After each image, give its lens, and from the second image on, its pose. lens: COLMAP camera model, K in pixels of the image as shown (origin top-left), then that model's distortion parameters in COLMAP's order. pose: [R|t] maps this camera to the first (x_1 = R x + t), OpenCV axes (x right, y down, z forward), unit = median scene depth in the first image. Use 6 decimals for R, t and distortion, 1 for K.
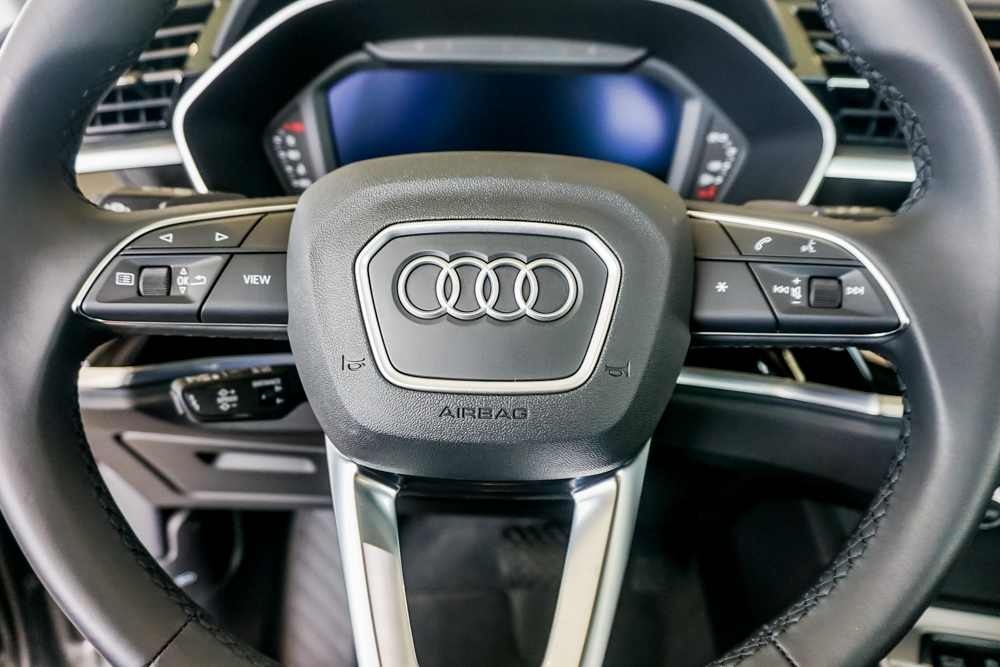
lens RADIAL K [[740.2, 0, 500.0], [0, 740.2, 333.5], [0, 0, 1]] dist [-0.003662, 0.005349]
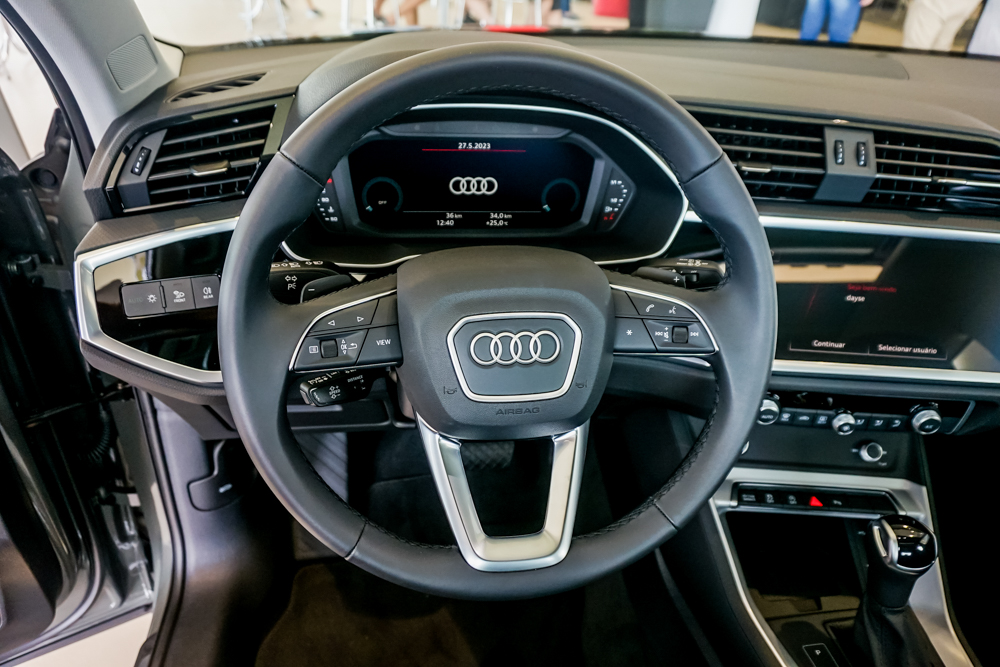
lens RADIAL K [[740.2, 0, 500.0], [0, 740.2, 333.5], [0, 0, 1]] dist [-0.003662, 0.005349]
pose [[0.984525, -0.061016, 0.164277, -0.351532], [0.030026, 0.982298, 0.184901, -0.428627], [-0.172651, -0.177107, 0.968930, -0.814519]]
